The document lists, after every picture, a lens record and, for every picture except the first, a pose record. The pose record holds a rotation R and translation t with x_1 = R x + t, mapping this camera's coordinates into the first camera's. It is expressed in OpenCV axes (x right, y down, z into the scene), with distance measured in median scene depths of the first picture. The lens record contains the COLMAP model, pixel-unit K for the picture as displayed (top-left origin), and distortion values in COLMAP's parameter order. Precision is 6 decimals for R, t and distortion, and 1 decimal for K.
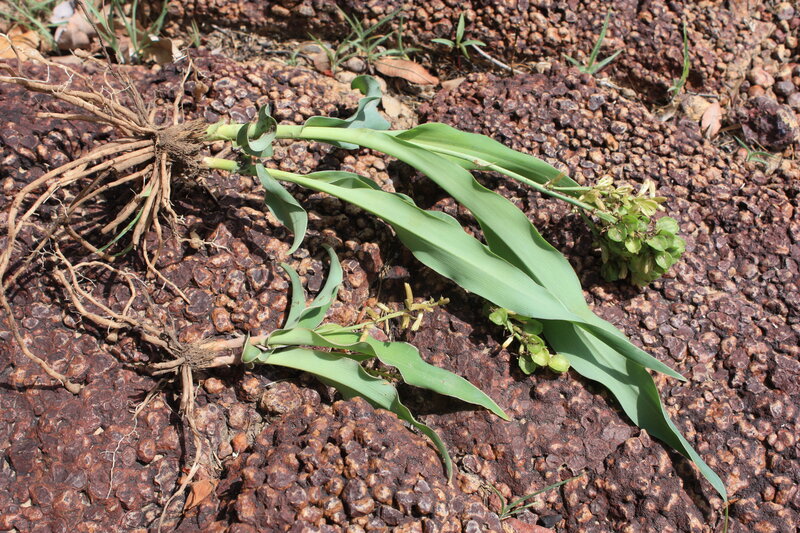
lens RADIAL K [[1315.5, 0, 393.3], [0, 1315.5, 263.2], [0, 0, 1]] dist [0.007752, 0.000000]
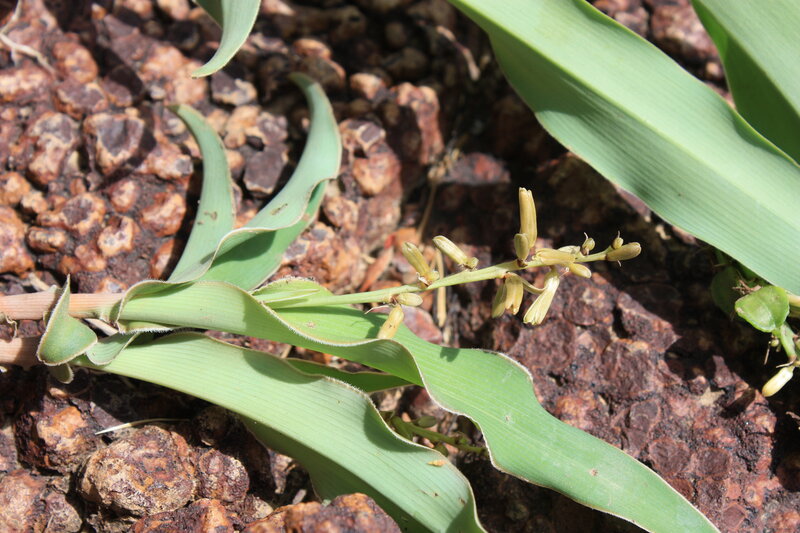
lens RADIAL K [[1924.7, 0, 403.6], [0, 1924.7, 268.3], [0, 0, 1]] dist [0.096411, 0.000000]
pose [[0.994043, 0.104090, 0.032304, -0.036164], [-0.104648, 0.994379, 0.016105, 0.030949], [-0.030447, -0.019389, 0.999348, 0.466274]]
